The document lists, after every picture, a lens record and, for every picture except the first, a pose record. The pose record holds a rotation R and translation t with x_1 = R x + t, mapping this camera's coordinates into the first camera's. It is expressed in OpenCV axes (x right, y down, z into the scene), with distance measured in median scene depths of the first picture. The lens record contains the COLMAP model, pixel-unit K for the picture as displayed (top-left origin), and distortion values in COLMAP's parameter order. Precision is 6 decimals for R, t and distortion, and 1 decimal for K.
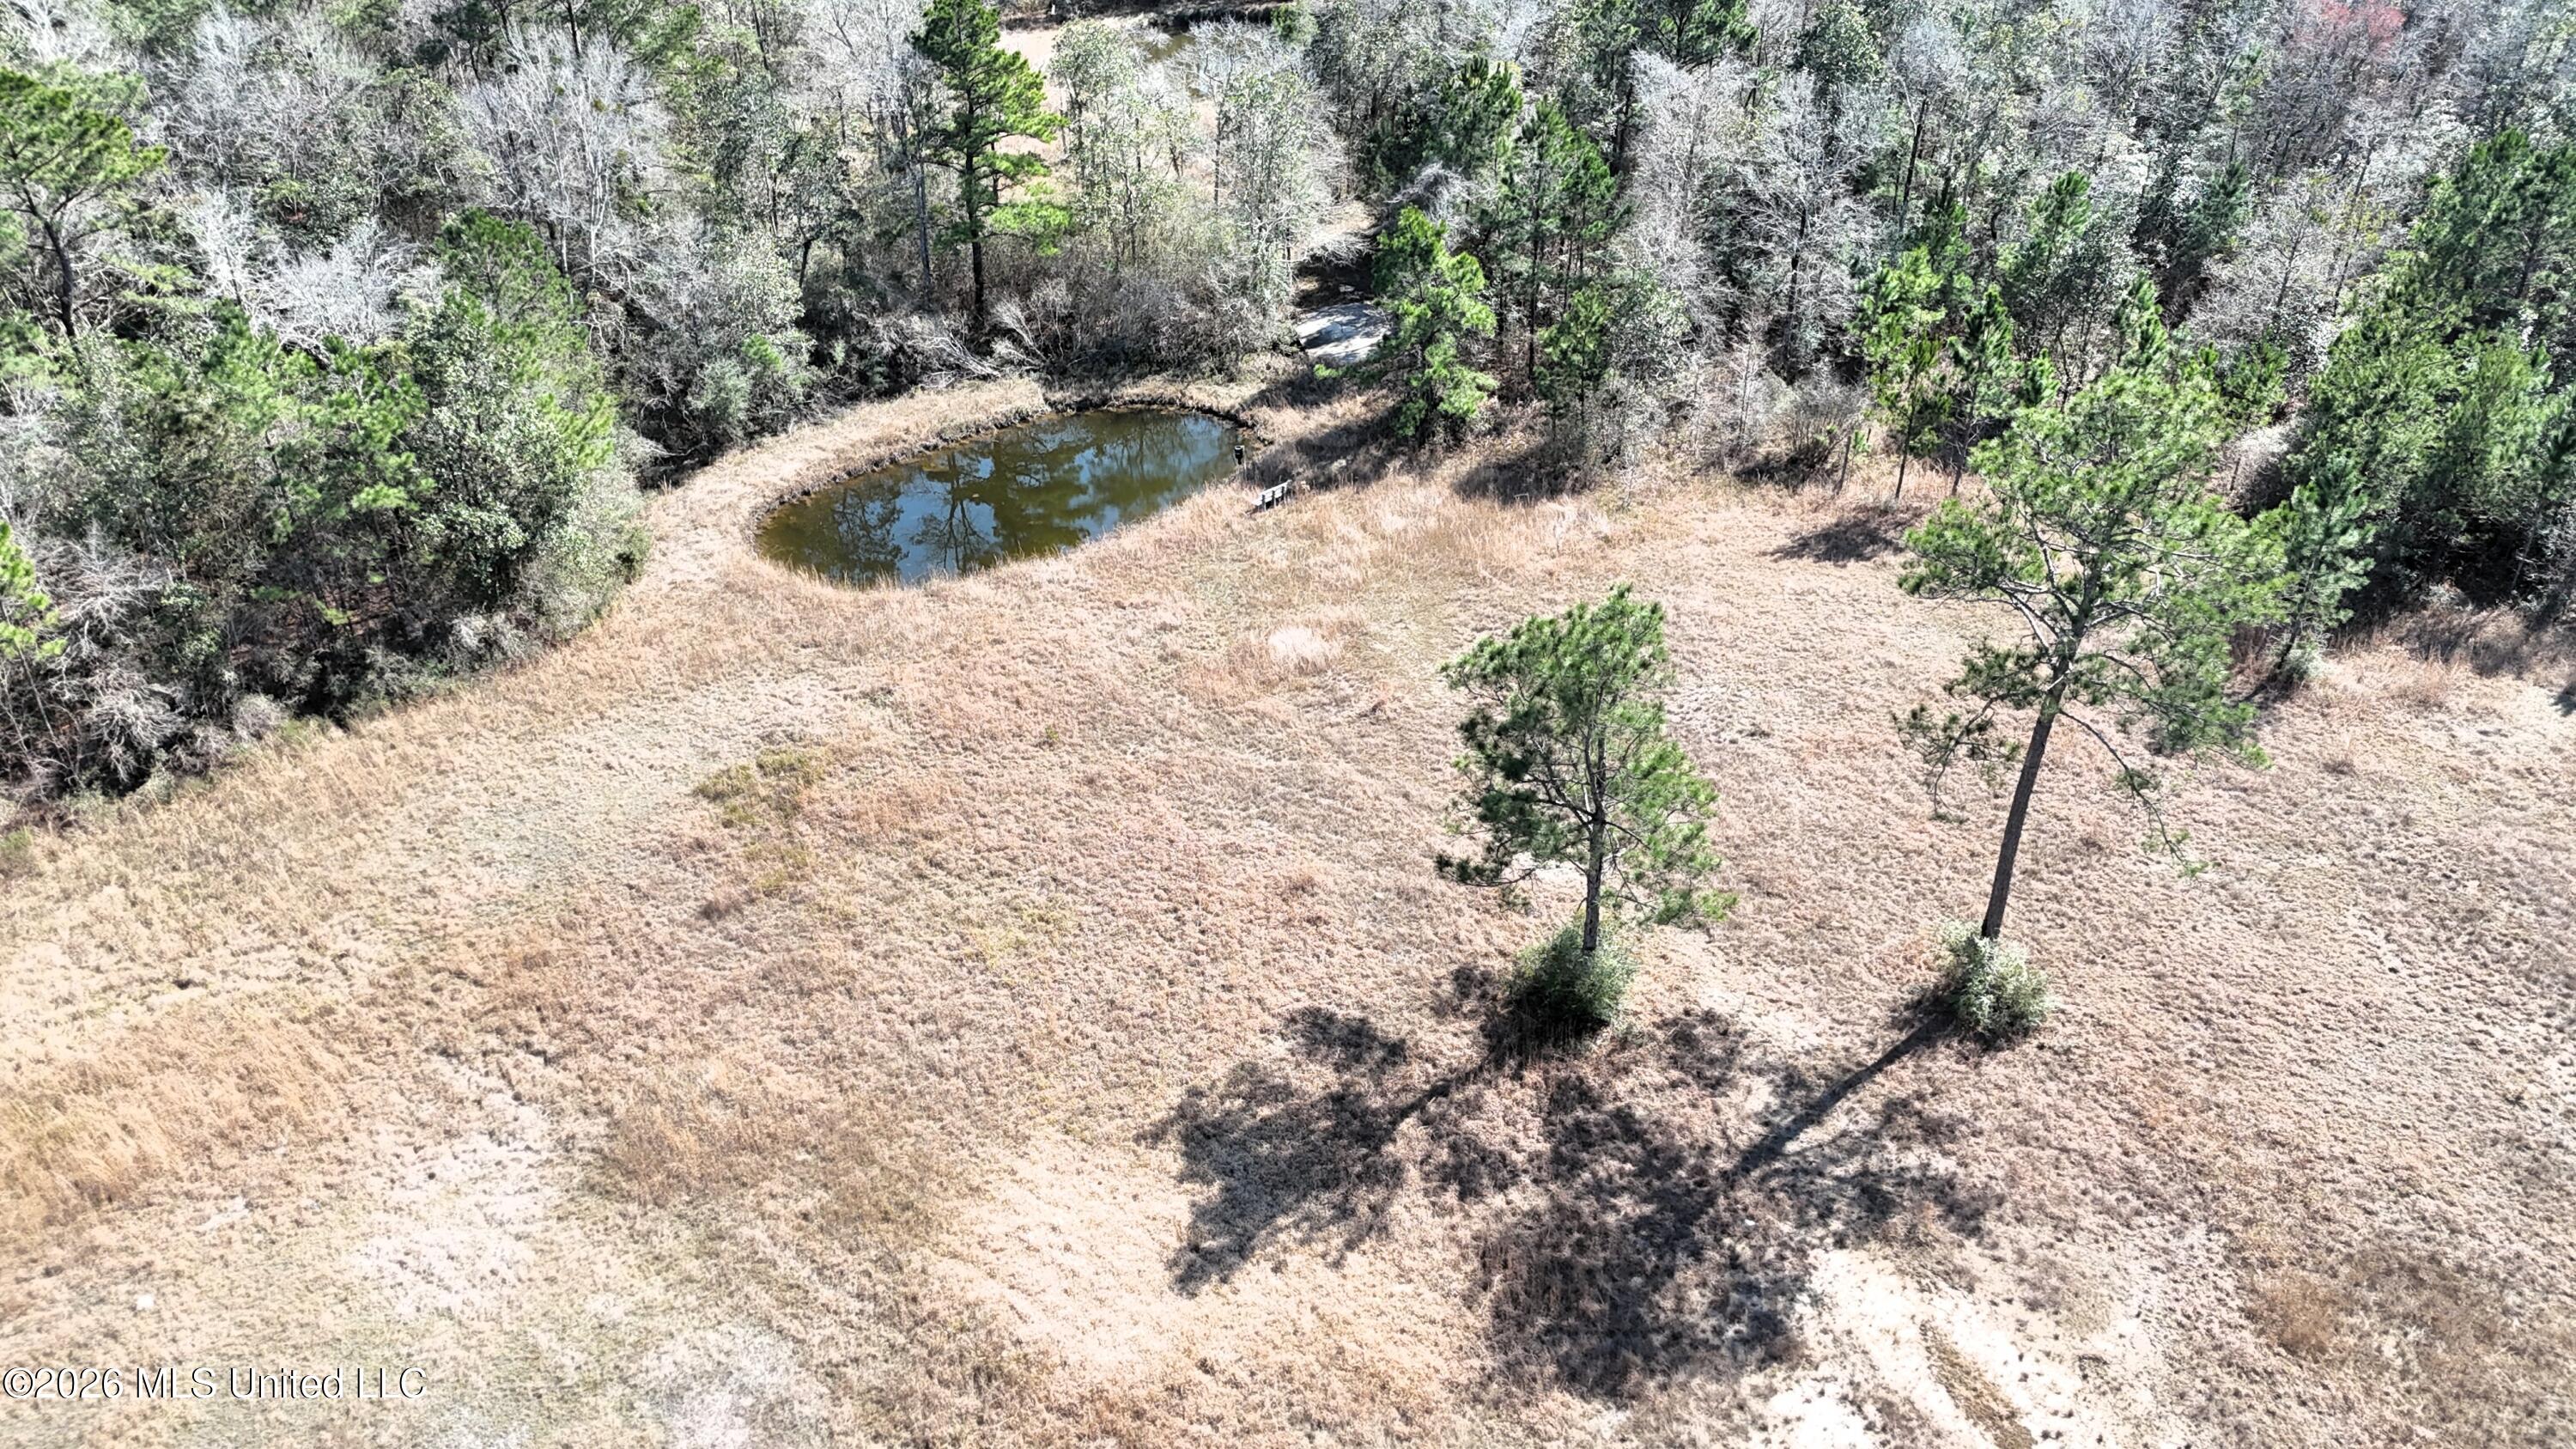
lens RADIAL K [[1895.4, 0, 1288.0], [0, 1895.4, 724.5], [0, 0, 1]] dist [0.115484, -0.132439]
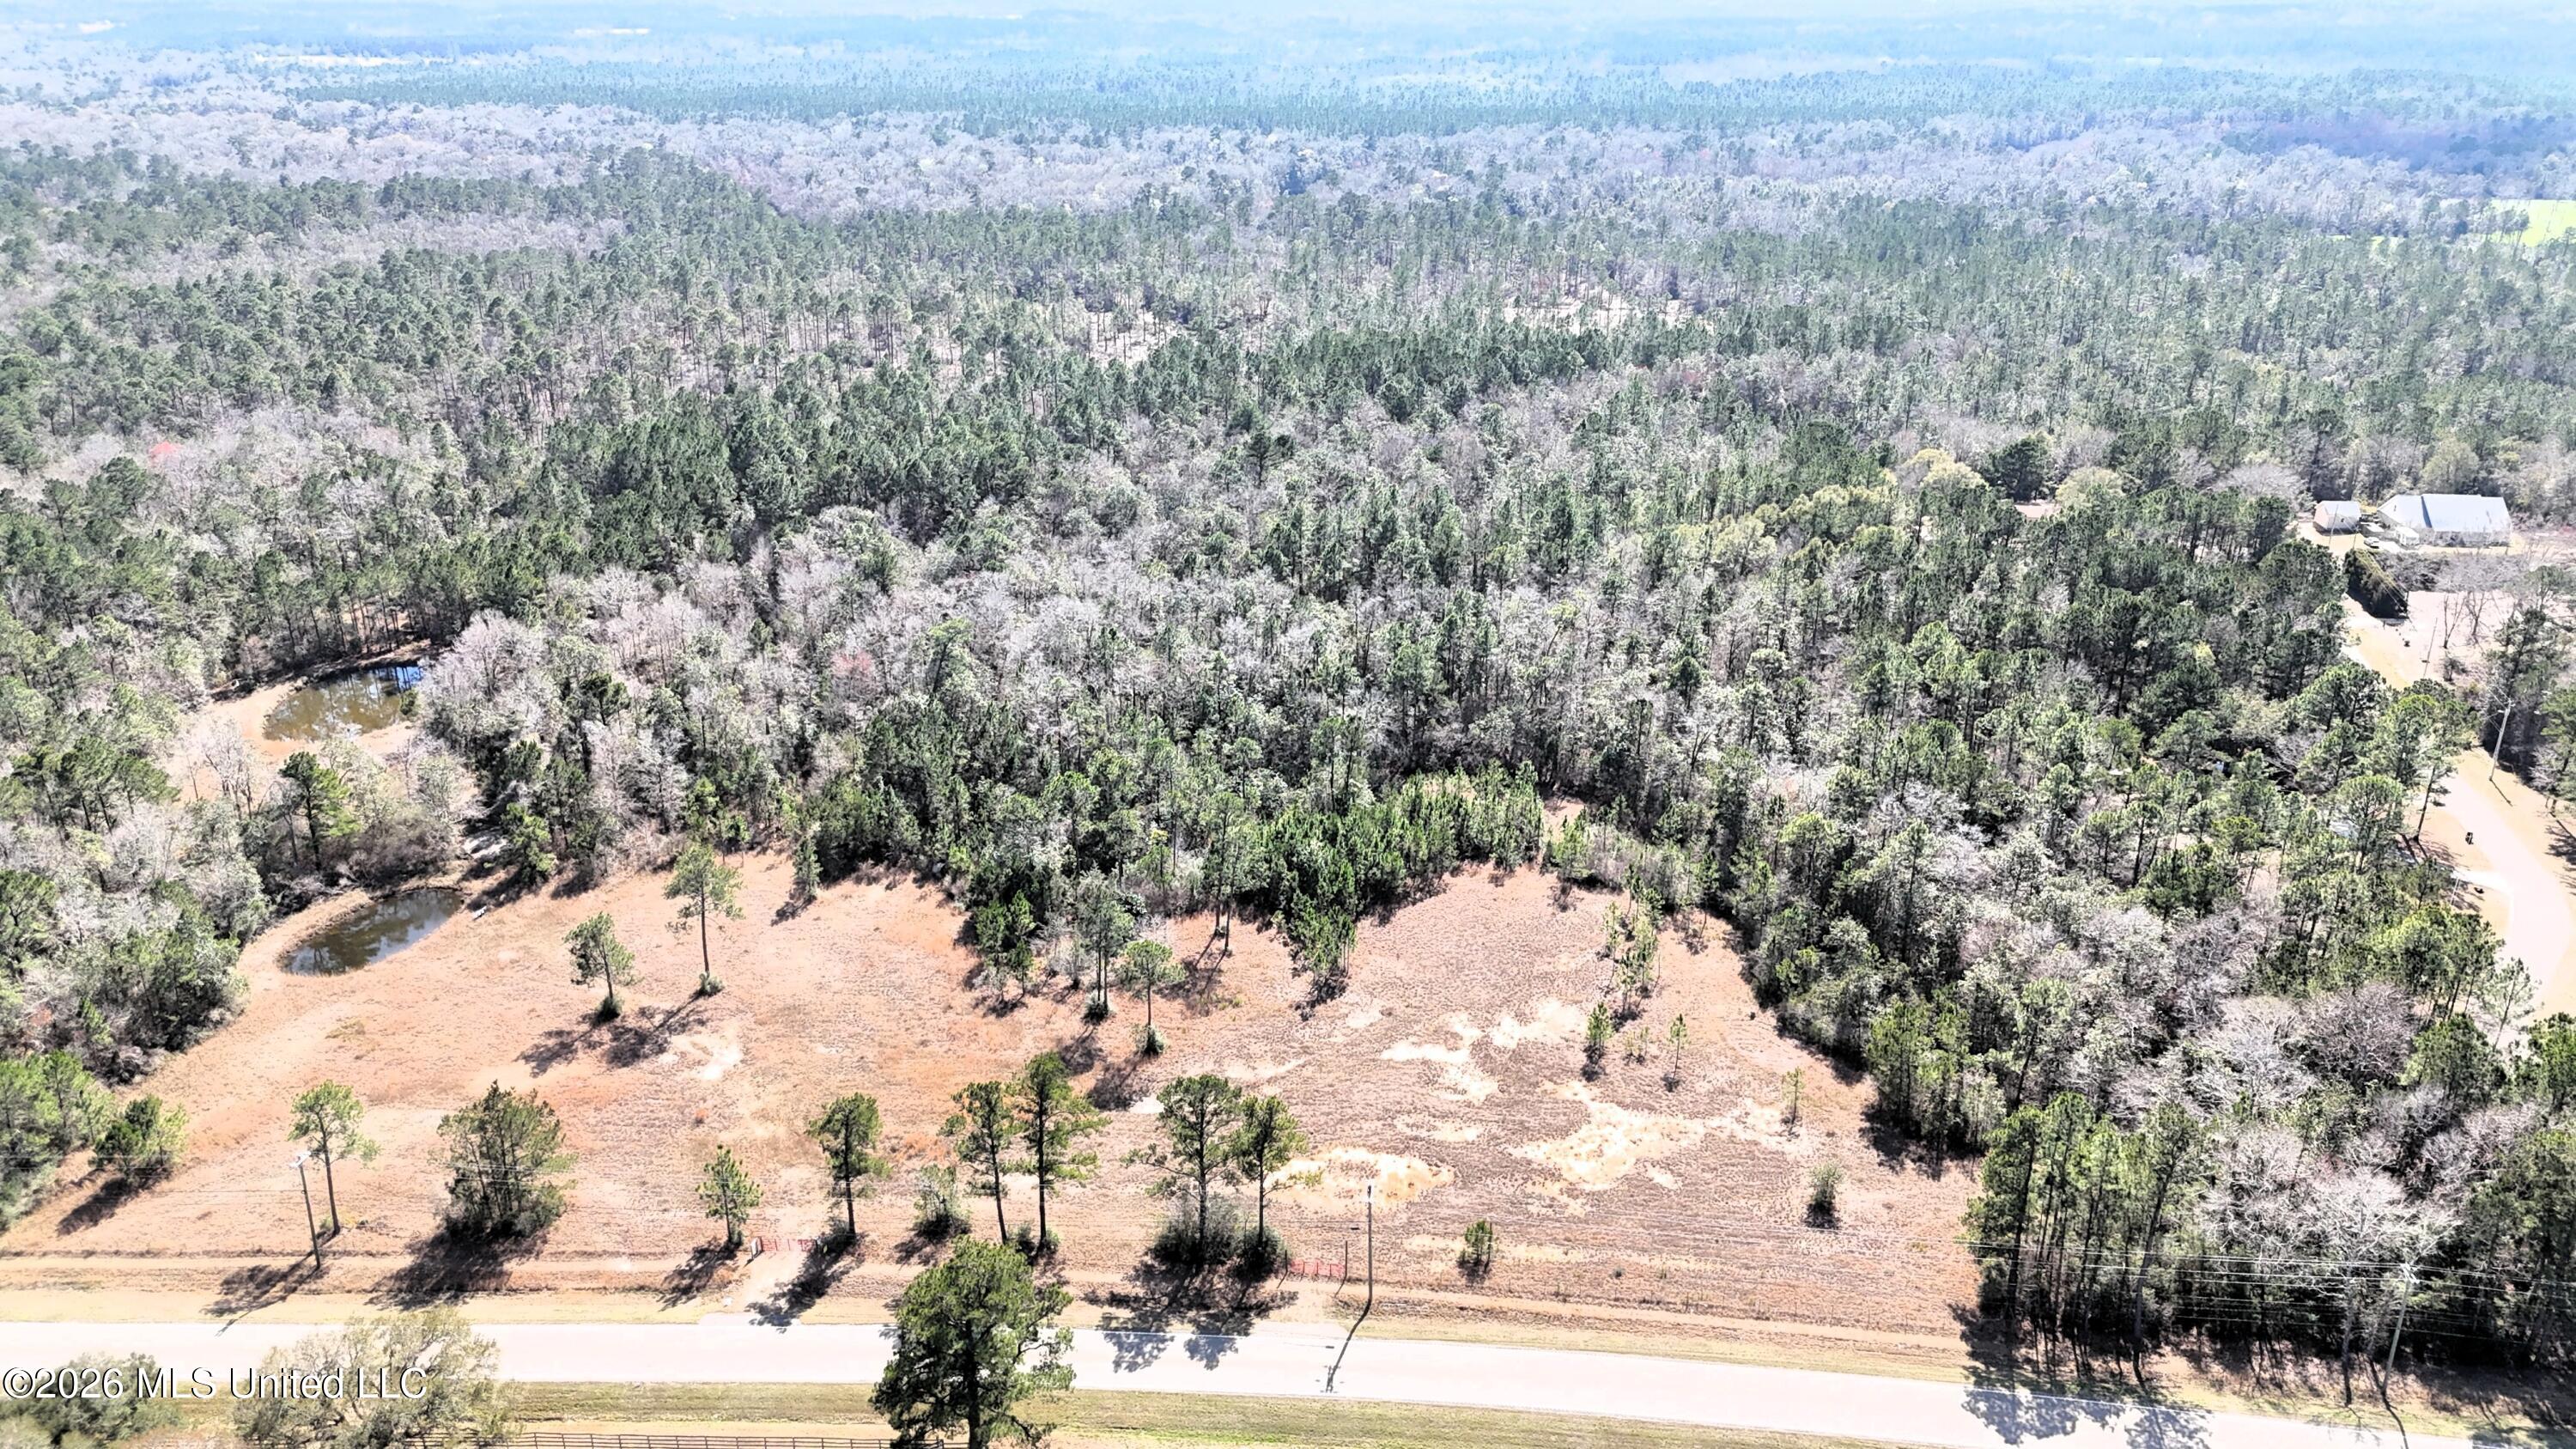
lens RADIAL K [[1893.6, 0, 1288.0], [0, 1893.6, 724.5], [0, 0, 1]] dist [0.078934, -0.074428]
pose [[0.866766, -0.179350, 0.465350, -0.235073], [0.256294, 0.960643, -0.107135, 0.214903], [-0.427820, 0.212127, 0.878619, -1.997855]]
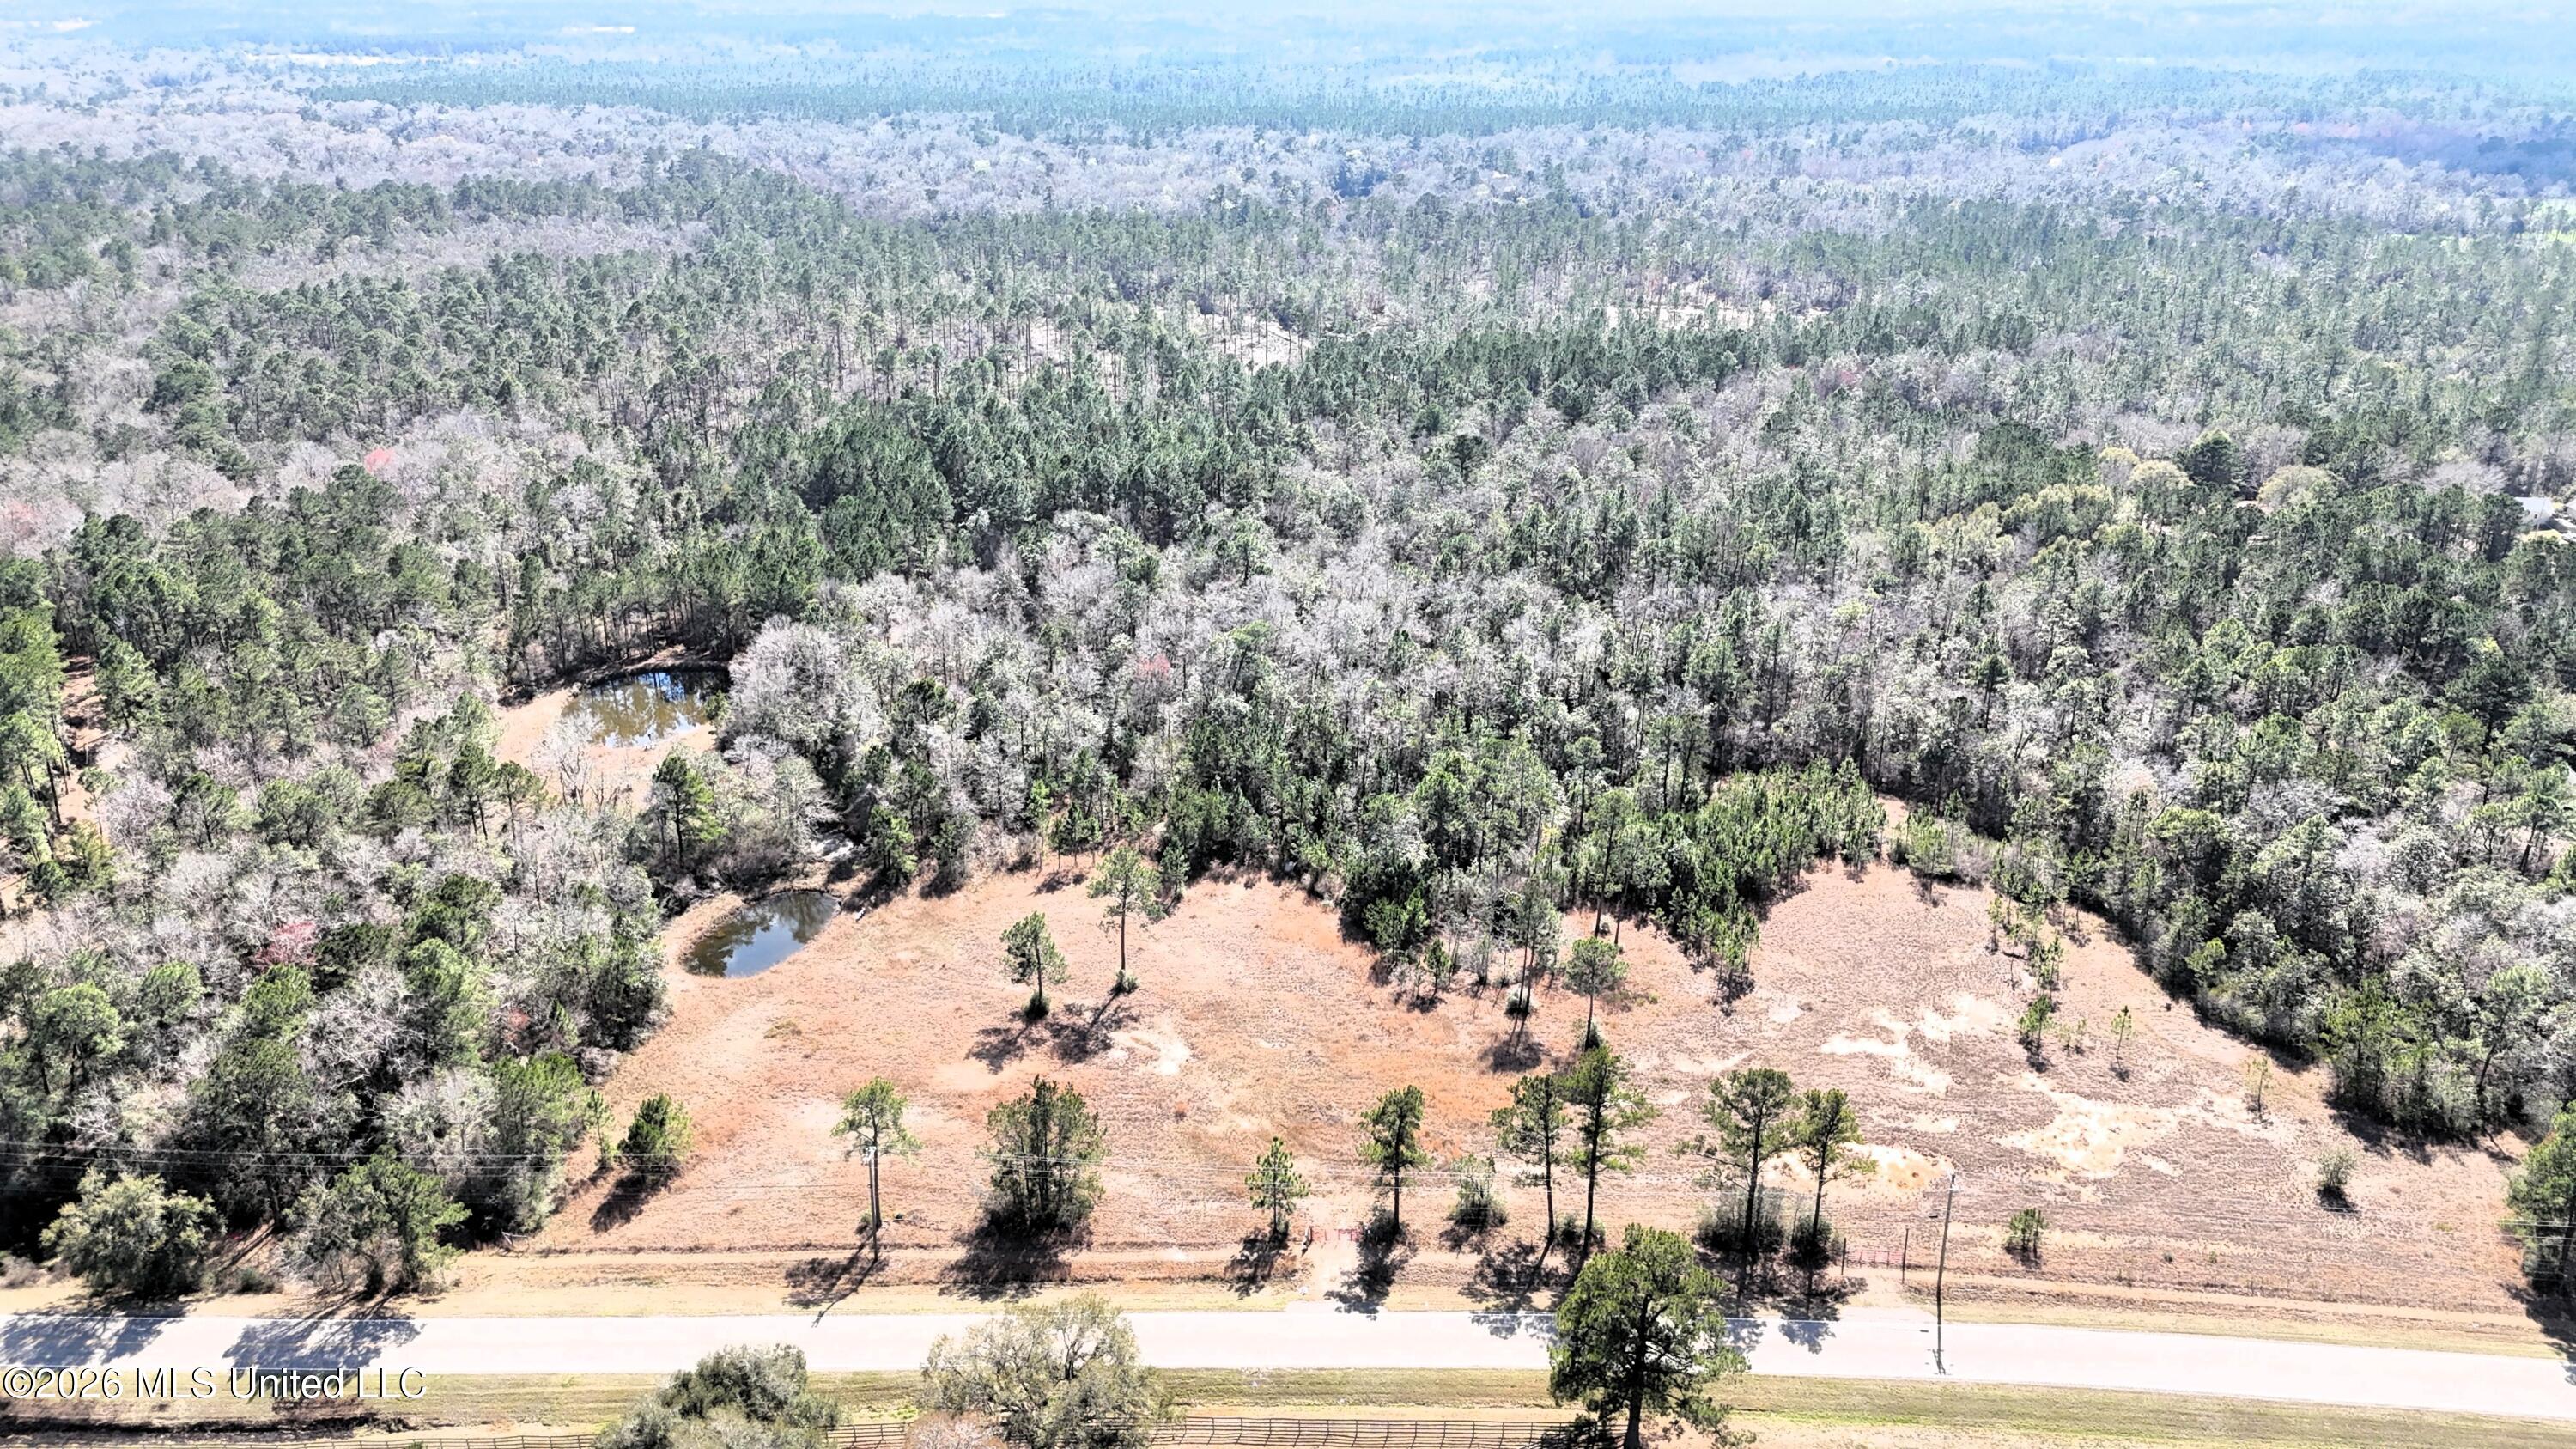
lens RADIAL K [[1893.6, 0, 1288.0], [0, 1893.6, 724.5], [0, 0, 1]] dist [0.078934, -0.074428]
pose [[0.855716, -0.185483, 0.483059, -0.761873], [0.264767, 0.959032, -0.100777, 0.063392], [-0.444577, 0.214134, 0.869769, -1.782840]]
